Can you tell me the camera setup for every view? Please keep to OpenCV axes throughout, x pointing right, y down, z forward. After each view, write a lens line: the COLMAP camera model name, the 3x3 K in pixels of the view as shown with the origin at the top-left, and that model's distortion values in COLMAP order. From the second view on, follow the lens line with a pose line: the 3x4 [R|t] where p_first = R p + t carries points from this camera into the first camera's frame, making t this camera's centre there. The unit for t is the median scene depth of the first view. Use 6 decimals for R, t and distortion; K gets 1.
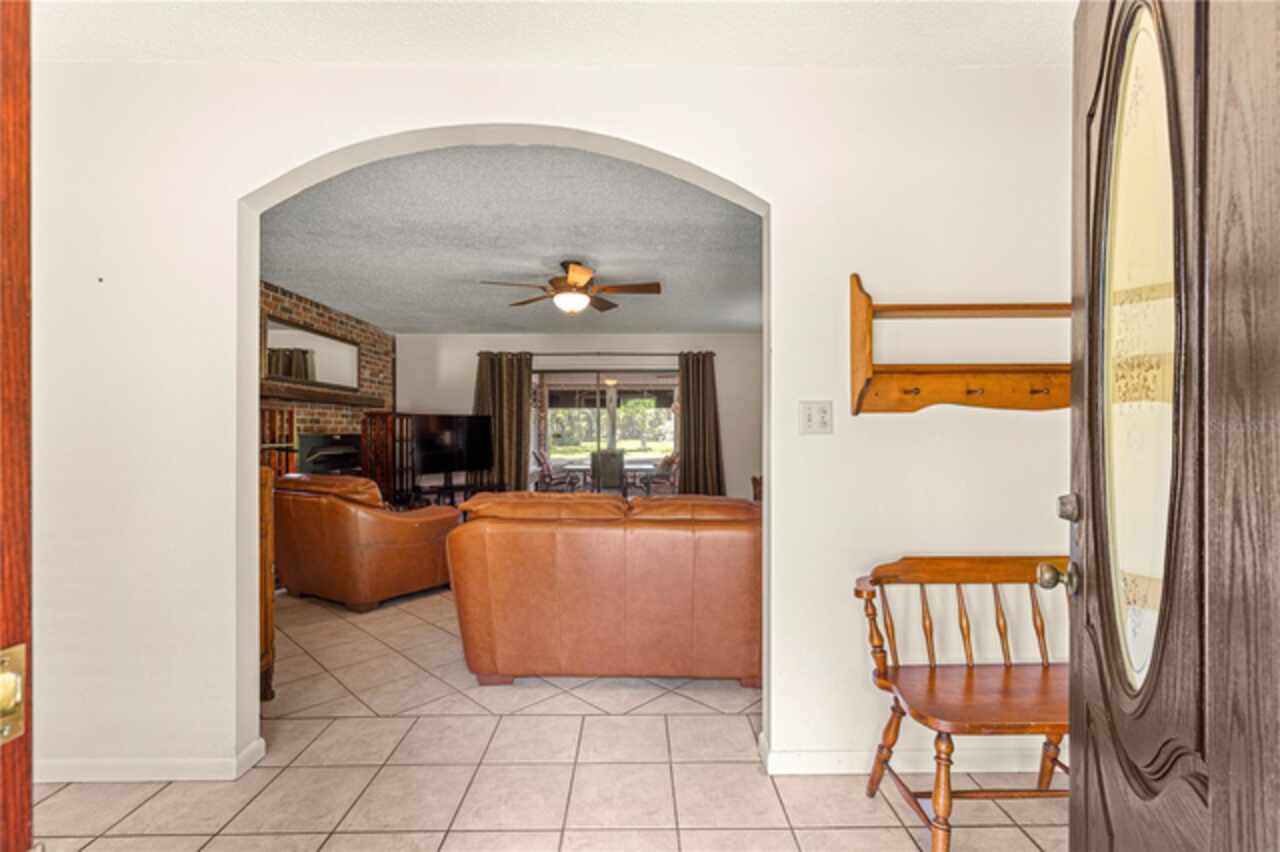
lens RADIAL K [[570.0, 0, 640.0], [0, 570.0, 426.0], [0, 0, 1]] dist [-0.002616, -0.000027]
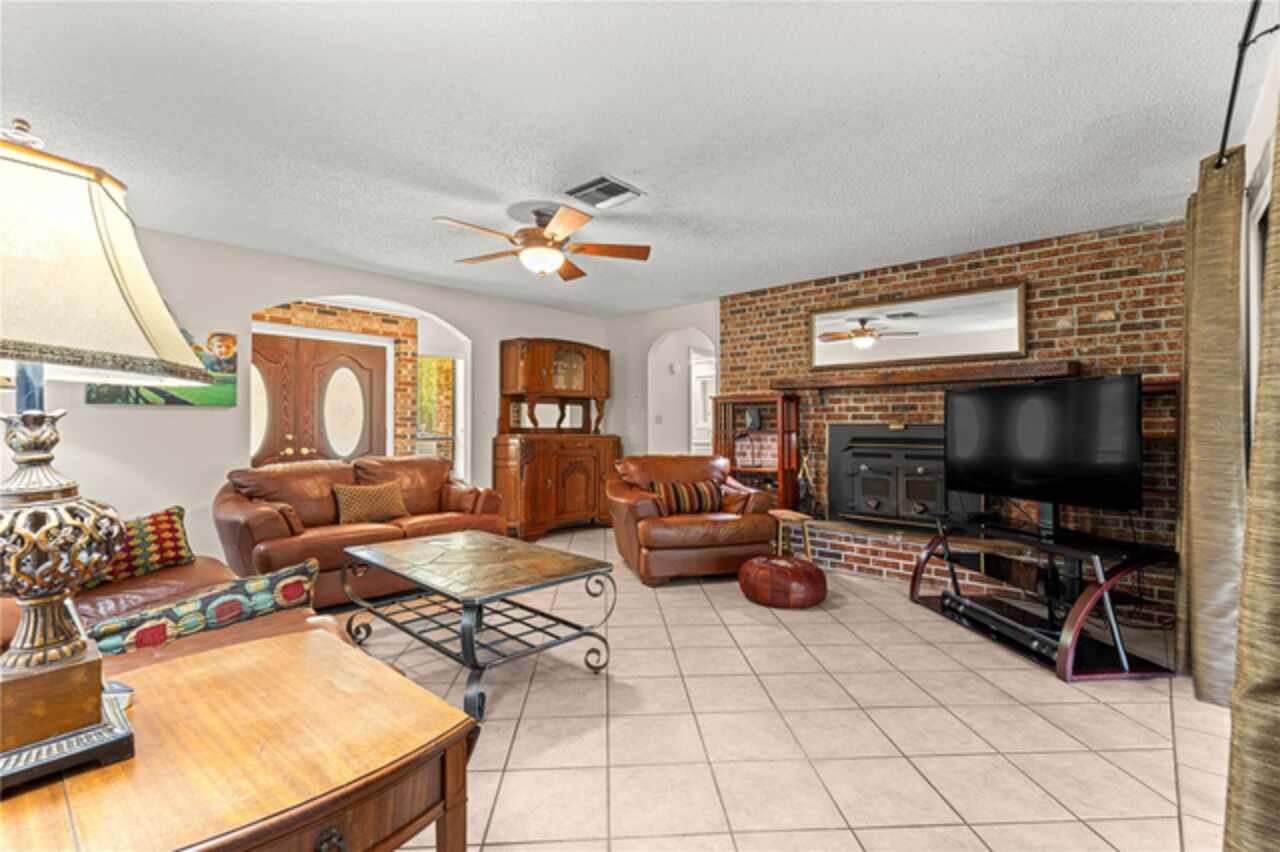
lens RADIAL K [[574.2, 0, 641.2], [0, 574.2, 435.5], [0, 0, 1]] dist [0.004556, 0.000369]
pose [[-0.666464, 0.008866, -0.745485, 0.244319], [0.003527, 0.999956, 0.008739, 0.018464], [0.745529, 0.003194, -0.666465, 0.993867]]
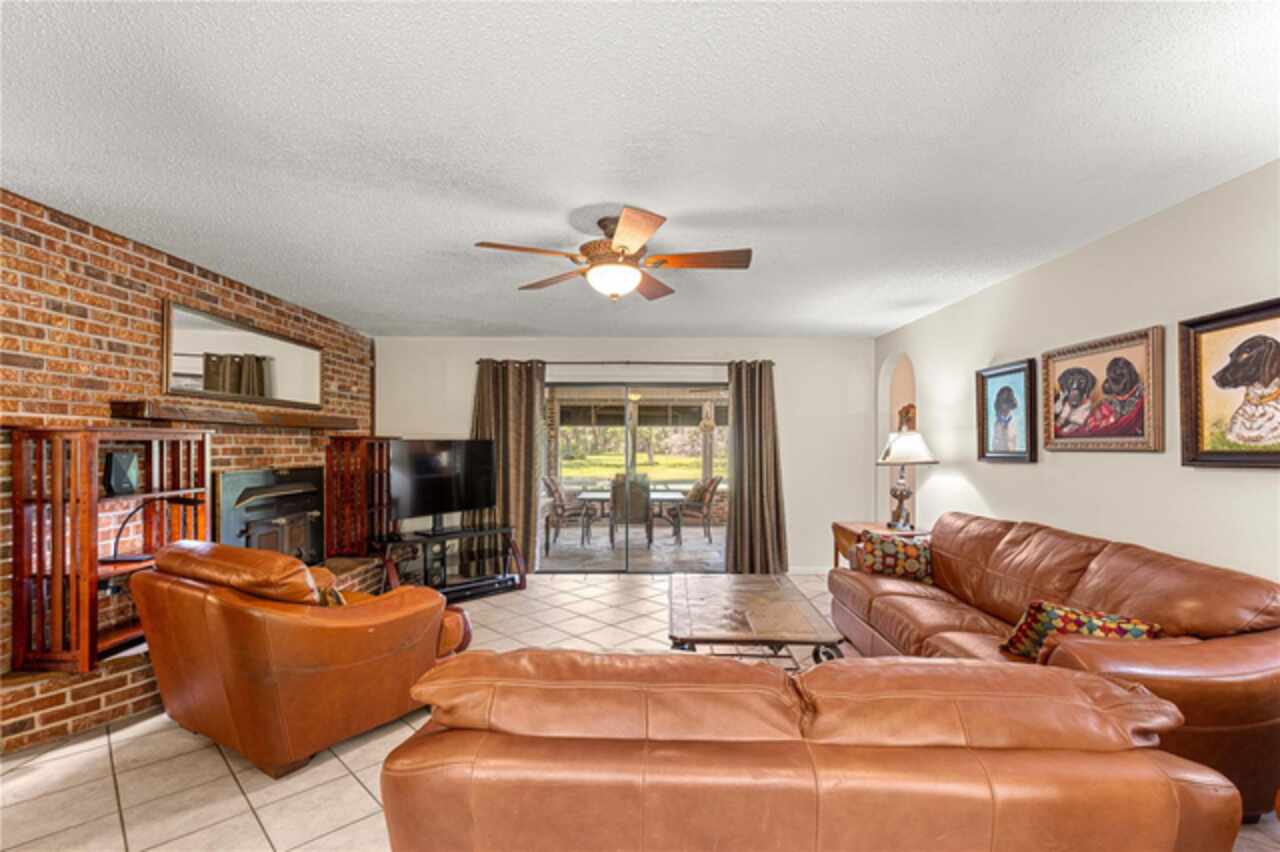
lens RADIAL K [[574.2, 0, 641.2], [0, 574.2, 435.5], [0, 0, 1]] dist [0.004556, 0.000369]
pose [[0.999969, 0.004259, -0.006573, -0.050072], [-0.004297, 0.999974, -0.005783, -0.020234], [0.006548, 0.005811, 0.999962, 0.200650]]
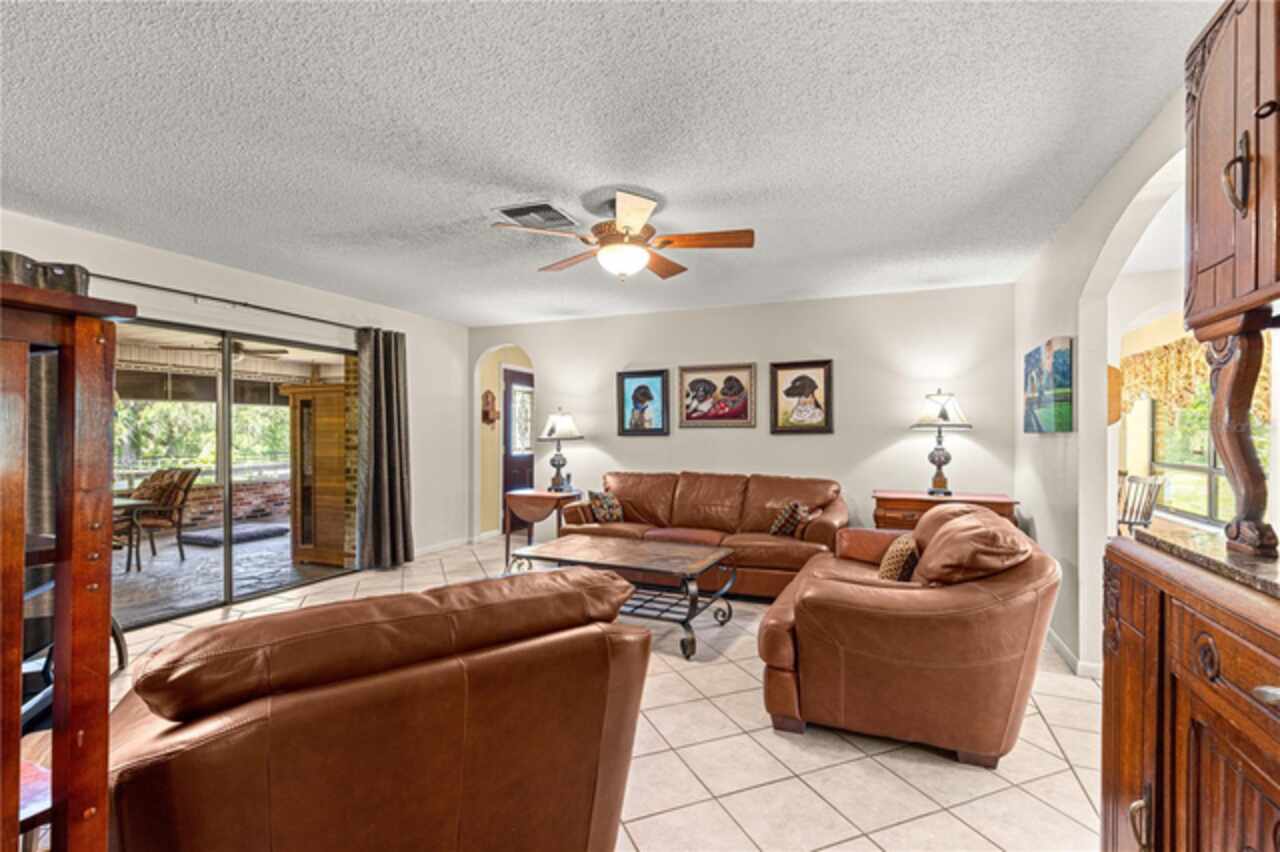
lens RADIAL K [[574.2, 0, 641.2], [0, 574.2, 435.5], [0, 0, 1]] dist [0.004556, 0.000369]
pose [[0.397797, 0.000405, 0.917473, -0.448723], [-0.012150, 0.999915, 0.004827, -0.004185], [-0.917393, -0.013068, 0.397768, 0.418493]]
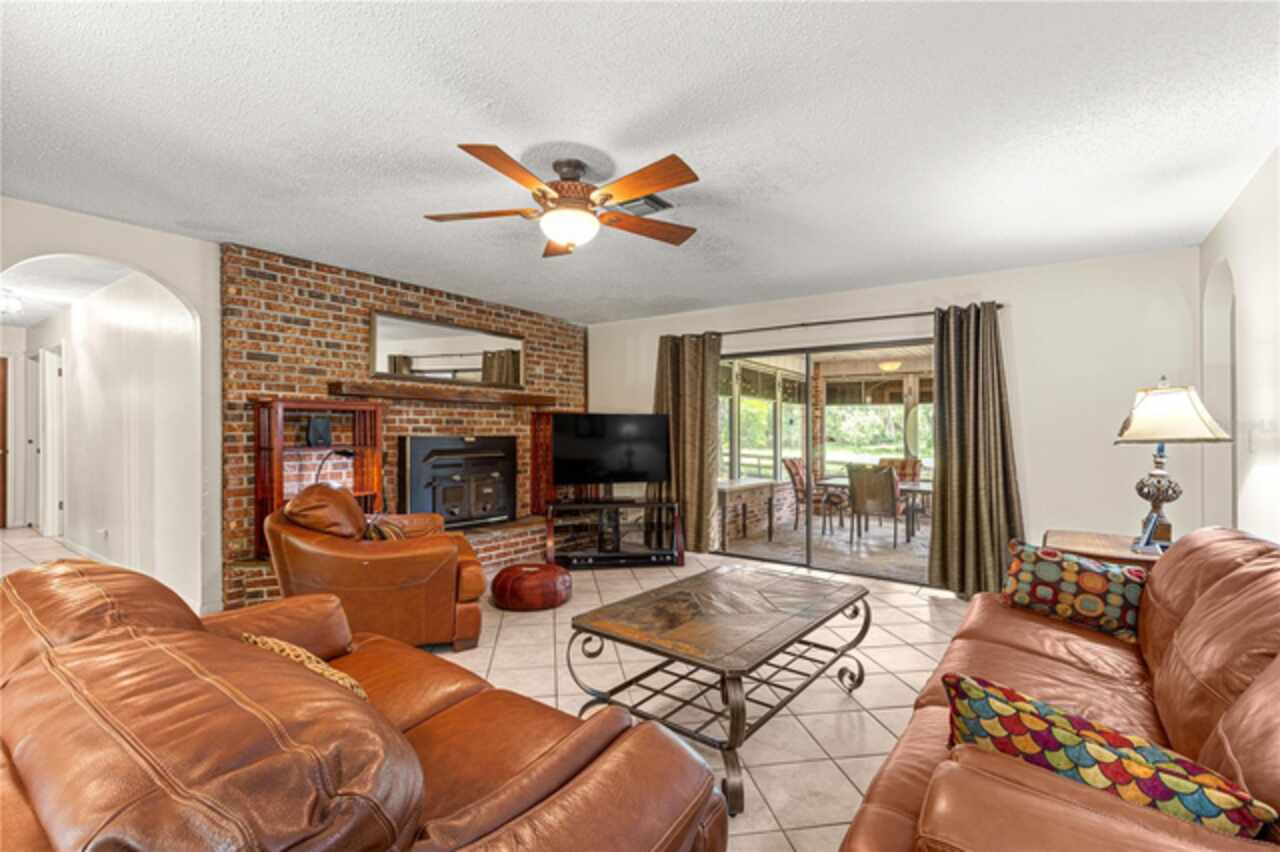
lens RADIAL K [[573.4, 0, 644.8], [0, 573.4, 420.3], [0, 0, 1]] dist [0.007400, 0.000069]
pose [[0.810625, -0.000268, -0.585566, 0.183053], [-0.004883, 0.999962, -0.007218, -0.004271], [0.585545, 0.008710, 0.810593, 0.326860]]
